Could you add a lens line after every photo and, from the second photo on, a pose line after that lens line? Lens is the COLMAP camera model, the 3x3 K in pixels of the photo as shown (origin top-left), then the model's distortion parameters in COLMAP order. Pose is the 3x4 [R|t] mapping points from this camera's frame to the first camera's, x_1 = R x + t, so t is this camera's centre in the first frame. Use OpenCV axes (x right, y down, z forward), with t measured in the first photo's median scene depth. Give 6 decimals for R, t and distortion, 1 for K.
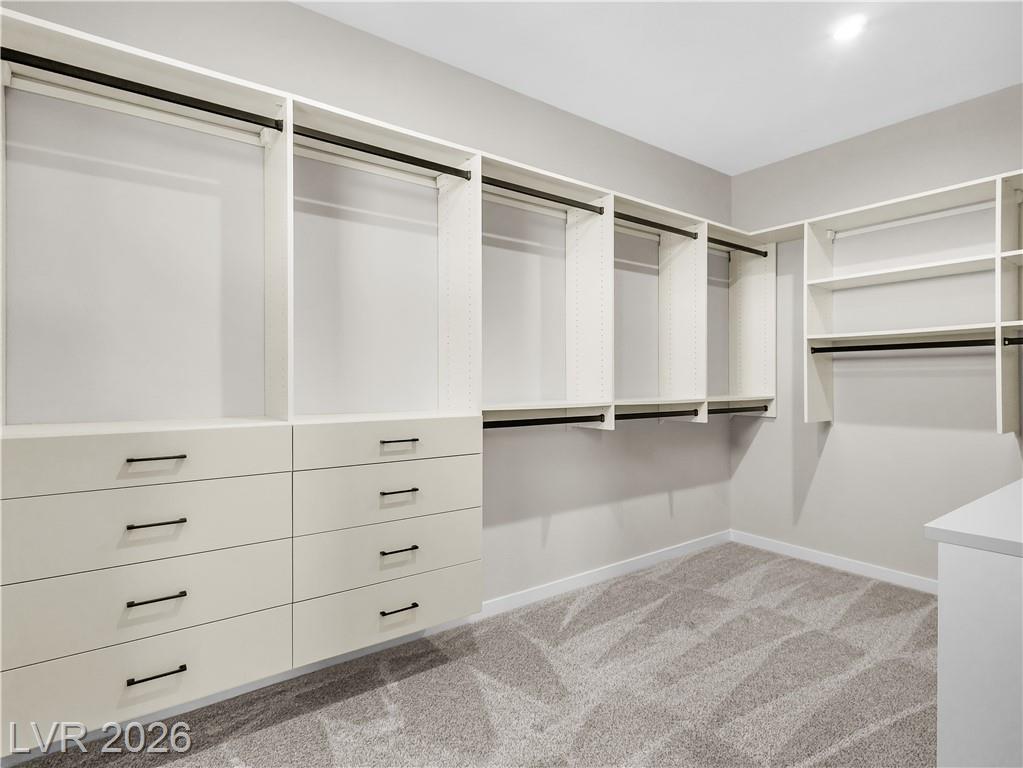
lens RADIAL K [[516.6, 0, 503.6], [0, 516.6, 381.1], [0, 0, 1]] dist [-0.006755, 0.001807]
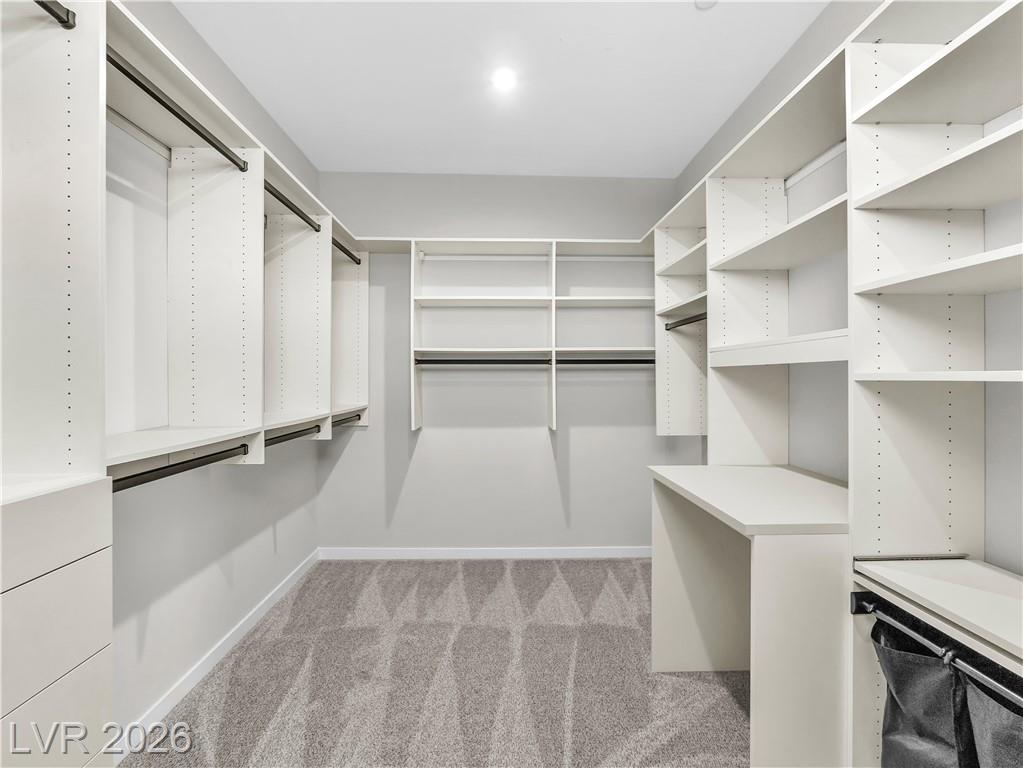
lens RADIAL K [[516.6, 0, 509.1], [0, 516.6, 382.7], [0, 0, 1]] dist [-0.006755, 0.001807]
pose [[0.575765, -0.008560, 0.817570, -0.174444], [0.004653, 0.999963, 0.007193, -0.024796], [-0.817602, -0.000337, 0.575784, 0.248241]]
